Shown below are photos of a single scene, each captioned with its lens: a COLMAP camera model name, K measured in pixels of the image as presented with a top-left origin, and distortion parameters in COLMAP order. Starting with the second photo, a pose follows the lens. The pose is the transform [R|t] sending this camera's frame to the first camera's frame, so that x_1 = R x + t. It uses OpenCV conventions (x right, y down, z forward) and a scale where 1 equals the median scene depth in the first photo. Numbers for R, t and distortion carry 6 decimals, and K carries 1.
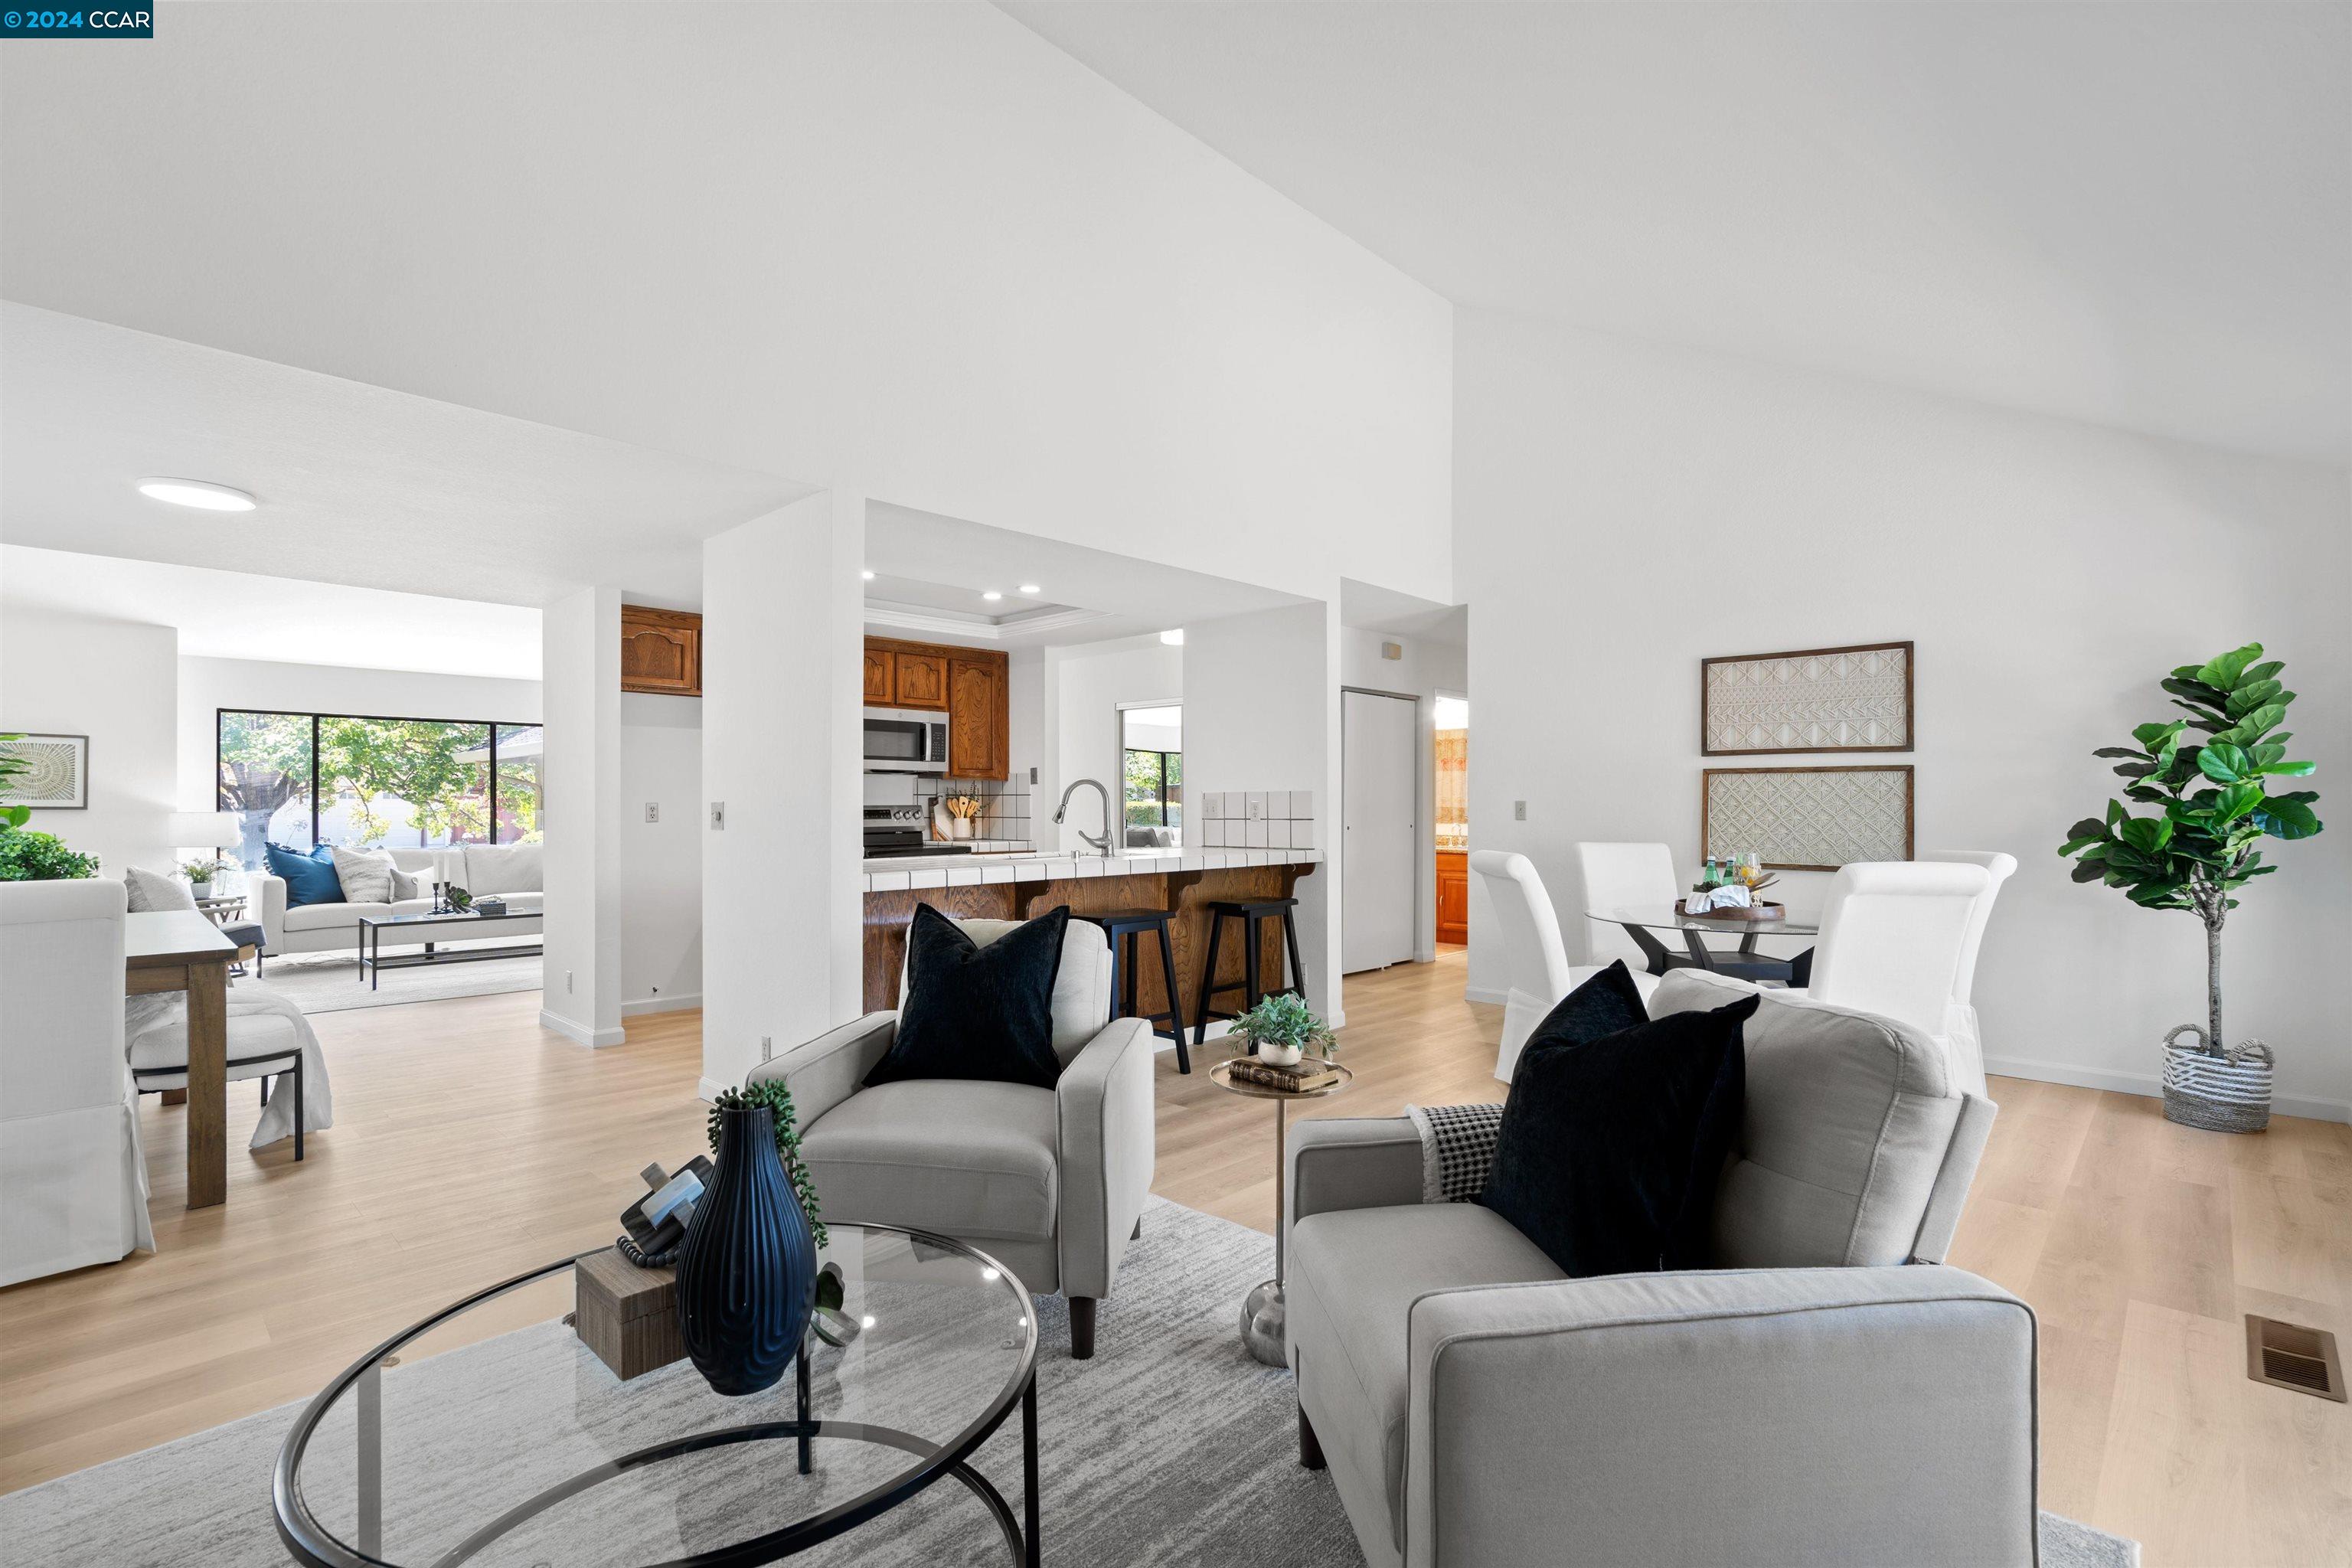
lens RADIAL K [[1067.2, 0, 1145.7], [0, 1067.2, 823.0], [0, 0, 1]] dist [-0.008708, 0.000070]
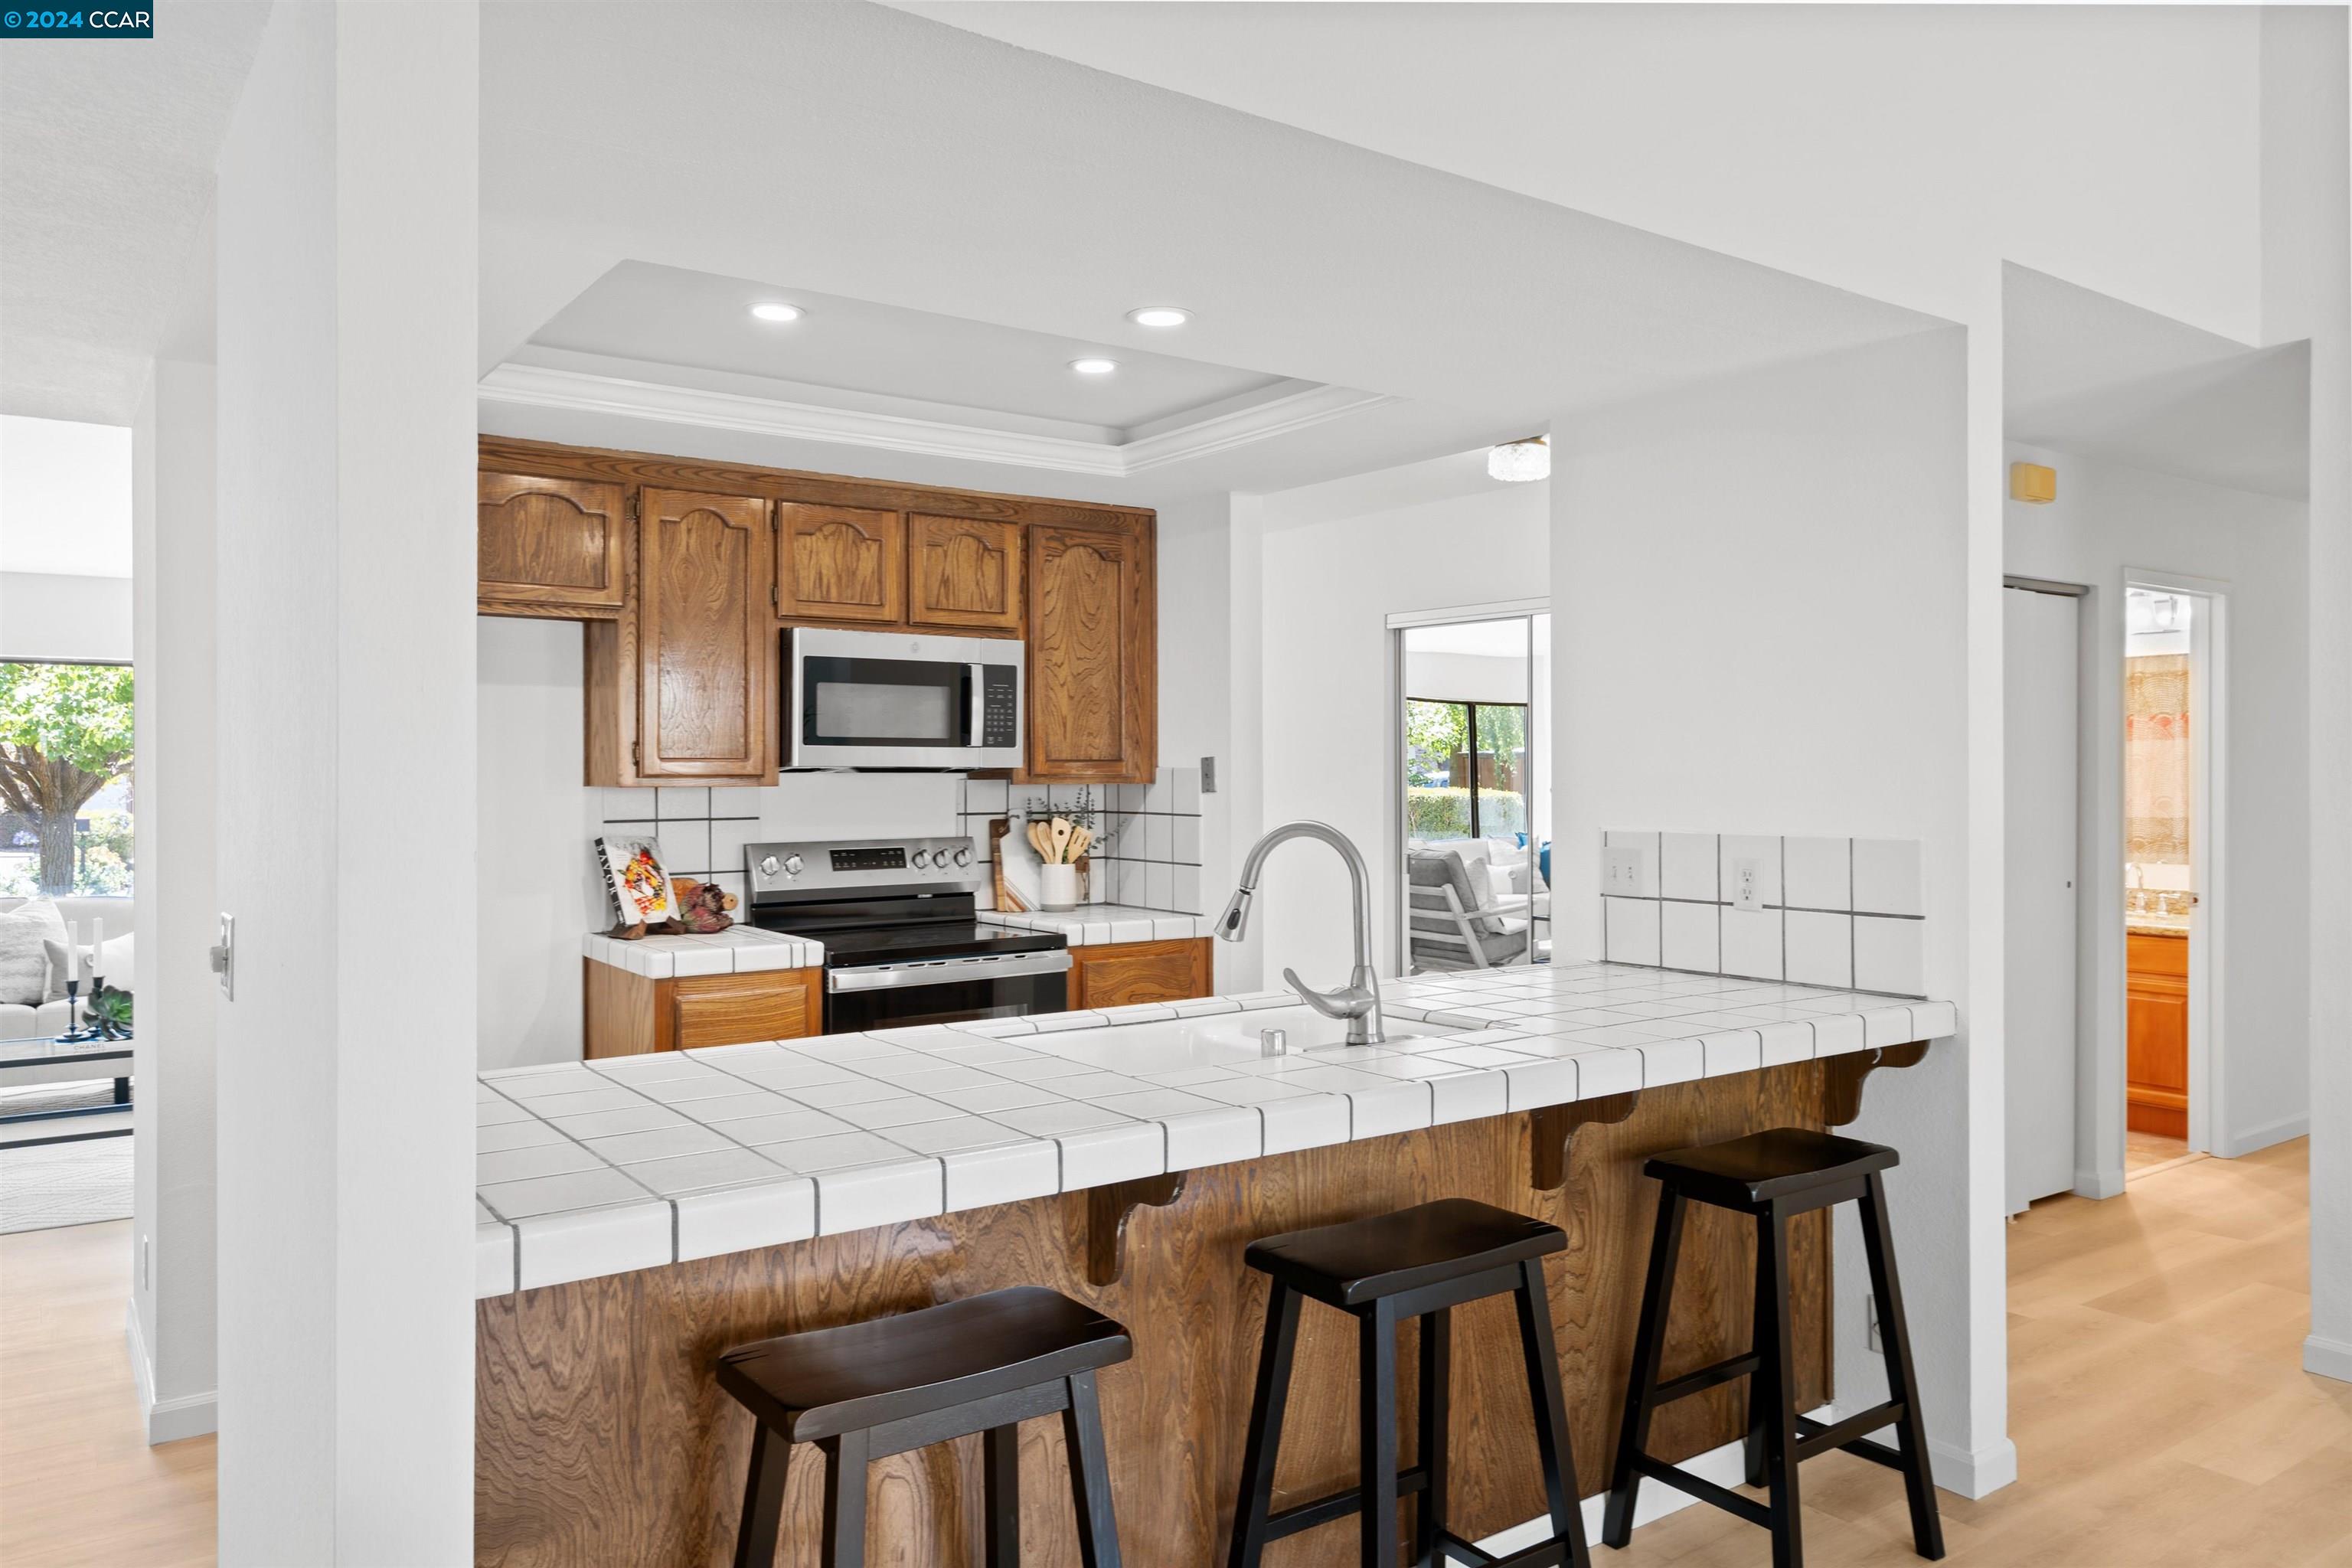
lens RADIAL K [[1689.1, 0, 1172.4], [0, 1689.1, 791.5], [0, 0, 1]] dist [0.000557, -0.002674]
pose [[0.988114, -0.001586, -0.153716, -0.007944], [0.000178, 0.999958, -0.009172, -0.030226], [0.153724, 0.009035, 0.988073, 0.277347]]
